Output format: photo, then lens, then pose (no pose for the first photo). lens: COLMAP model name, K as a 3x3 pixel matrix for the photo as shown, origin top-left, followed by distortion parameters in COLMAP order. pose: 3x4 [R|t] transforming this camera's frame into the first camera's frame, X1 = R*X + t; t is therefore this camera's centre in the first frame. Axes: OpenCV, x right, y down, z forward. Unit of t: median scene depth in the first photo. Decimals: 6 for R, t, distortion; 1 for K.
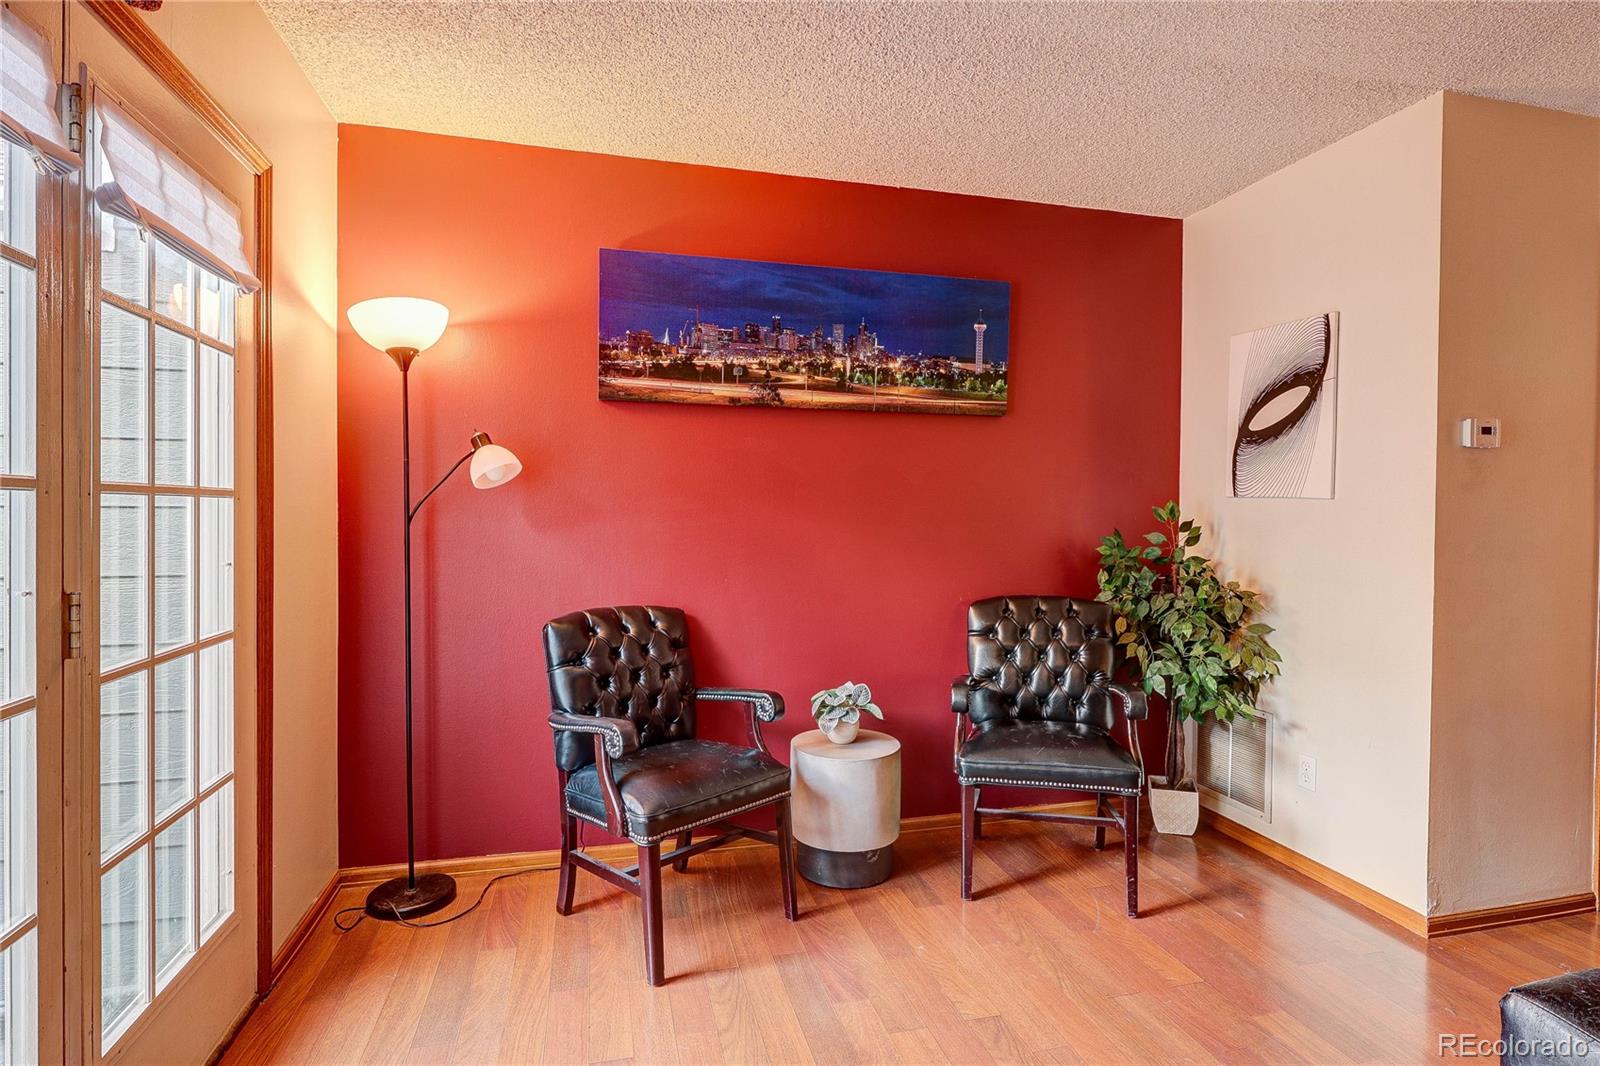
lens RADIAL K [[842.7, 0, 810.2], [0, 842.7, 522.2], [0, 0, 1]] dist [-0.005928, 0.001203]
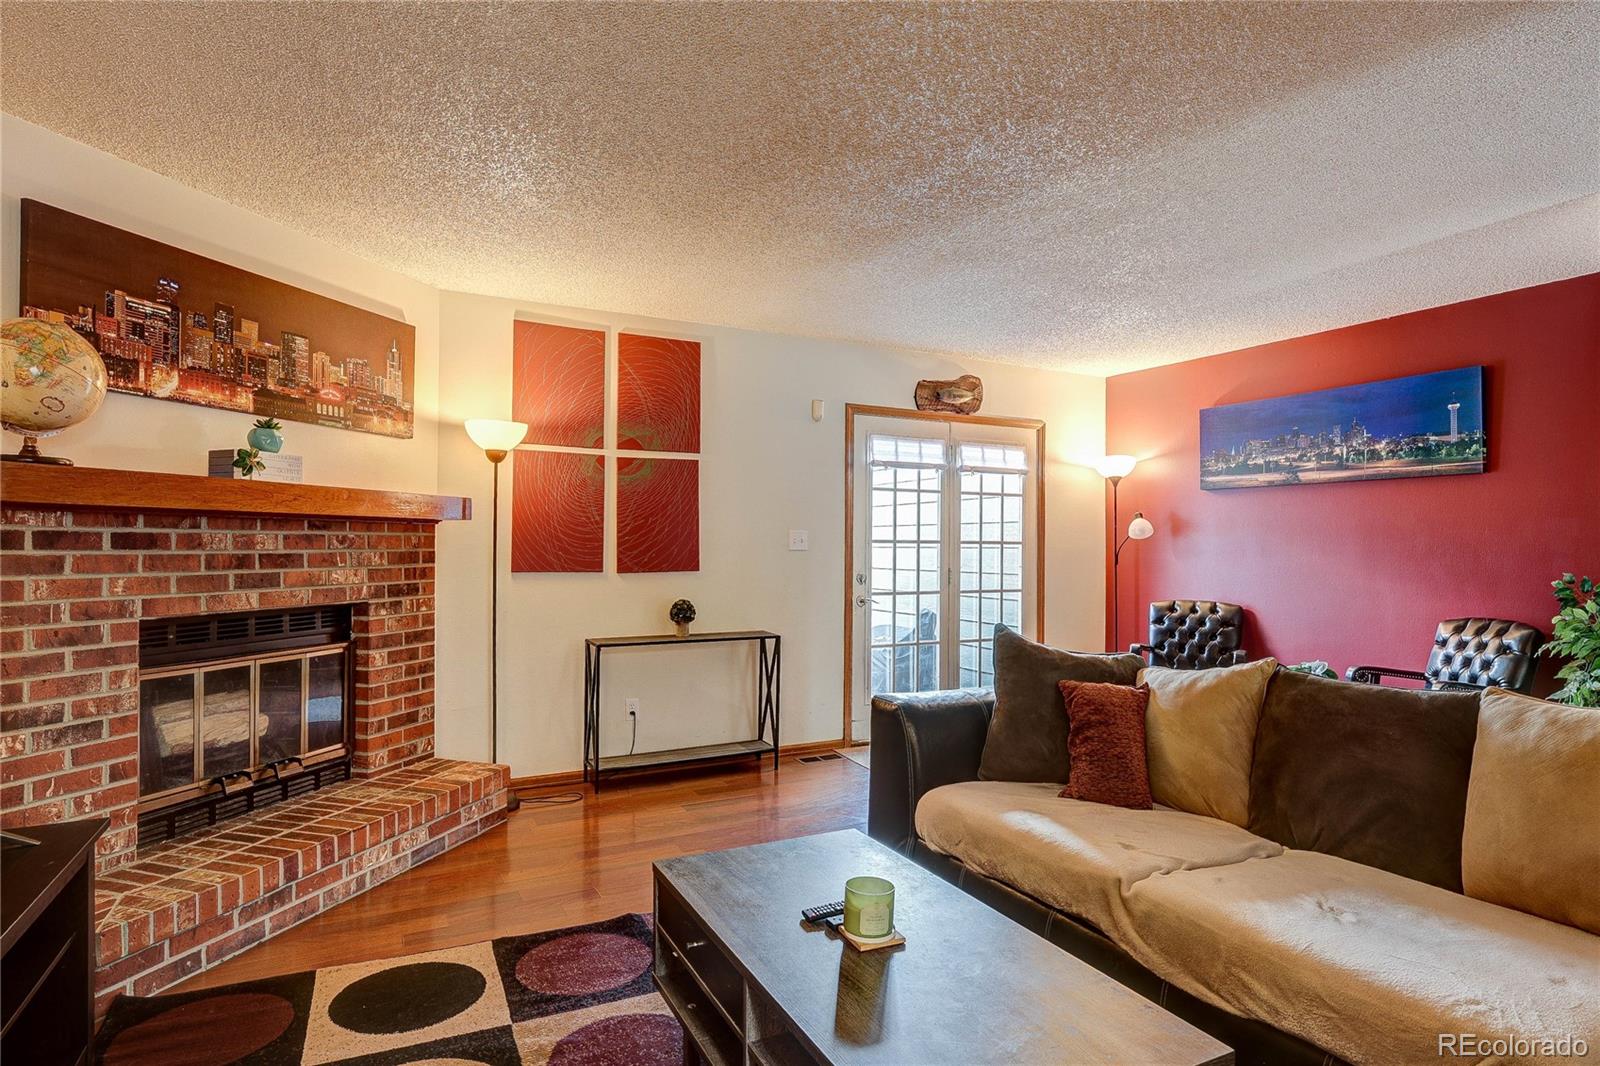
lens RADIAL K [[842.7, 0, 805.8], [0, 842.7, 541.4], [0, 0, 1]] dist [-0.005928, 0.001203]
pose [[0.239693, -0.010266, -0.970795, 1.258006], [-0.014214, 0.999800, -0.014082, 0.007460], [0.970745, 0.017175, 0.239499, -0.277863]]
